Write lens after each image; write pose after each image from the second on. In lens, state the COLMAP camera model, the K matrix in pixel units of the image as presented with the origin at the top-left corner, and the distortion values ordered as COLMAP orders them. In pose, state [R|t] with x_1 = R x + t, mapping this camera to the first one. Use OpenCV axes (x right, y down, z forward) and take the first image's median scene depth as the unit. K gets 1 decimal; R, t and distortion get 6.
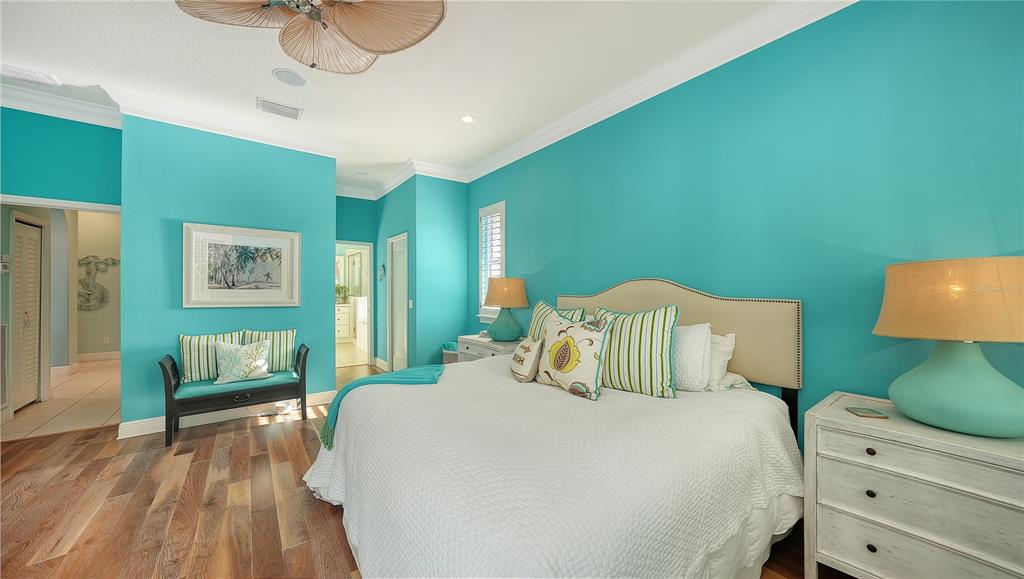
lens RADIAL K [[357.8, 0, 520.4], [0, 357.8, 288.9], [0, 0, 1]] dist [-0.004939, 0.001192]
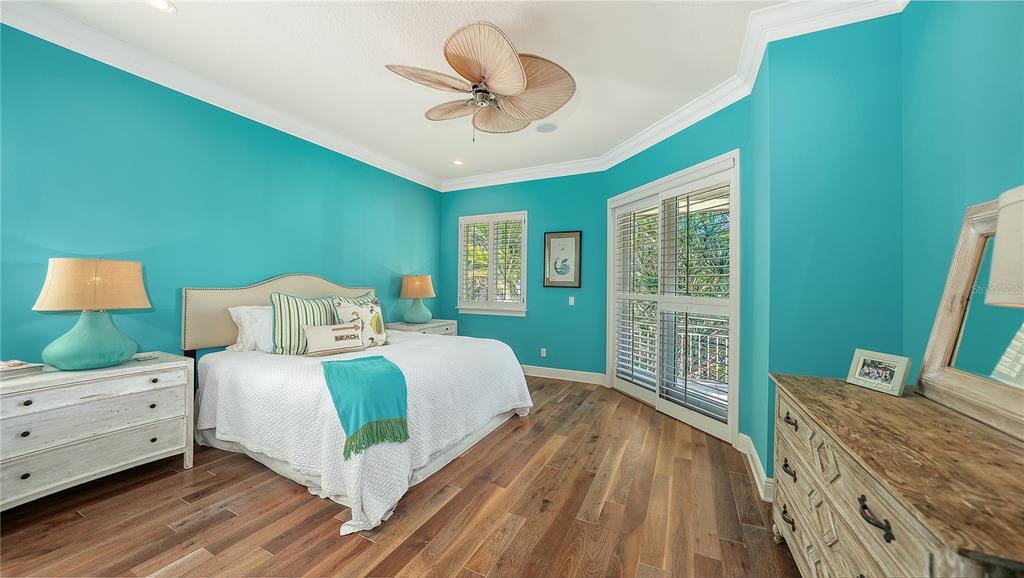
lens RADIAL K [[357.8, 0, 515.6], [0, 357.8, 286.0], [0, 0, 1]] dist [-0.004939, 0.001192]
pose [[-0.456300, -0.011229, 0.889755, -1.047654], [-0.010729, 0.999917, 0.007118, -0.001754], [-0.889762, -0.006298, -0.456382, 0.789647]]
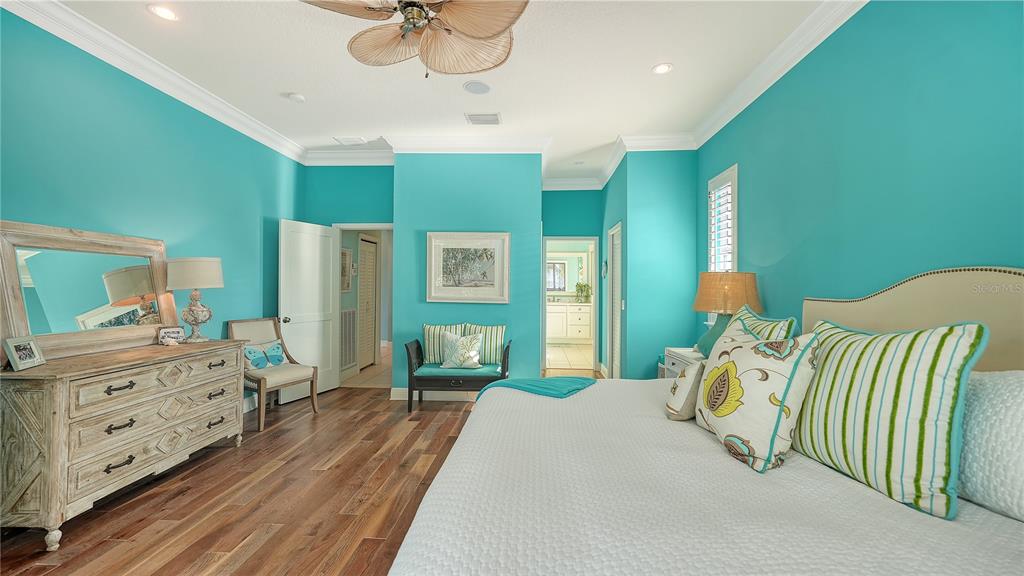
lens RADIAL K [[413.8, 0, 518.6], [0, 413.8, 285.9], [0, 0, 1]] dist [-0.001466, 0.001027]
pose [[0.761525, 0.001943, -0.648133, 0.218685], [-0.005120, 0.999982, -0.003017, 0.000944], [0.648116, 0.005616, 0.761521, 0.128162]]
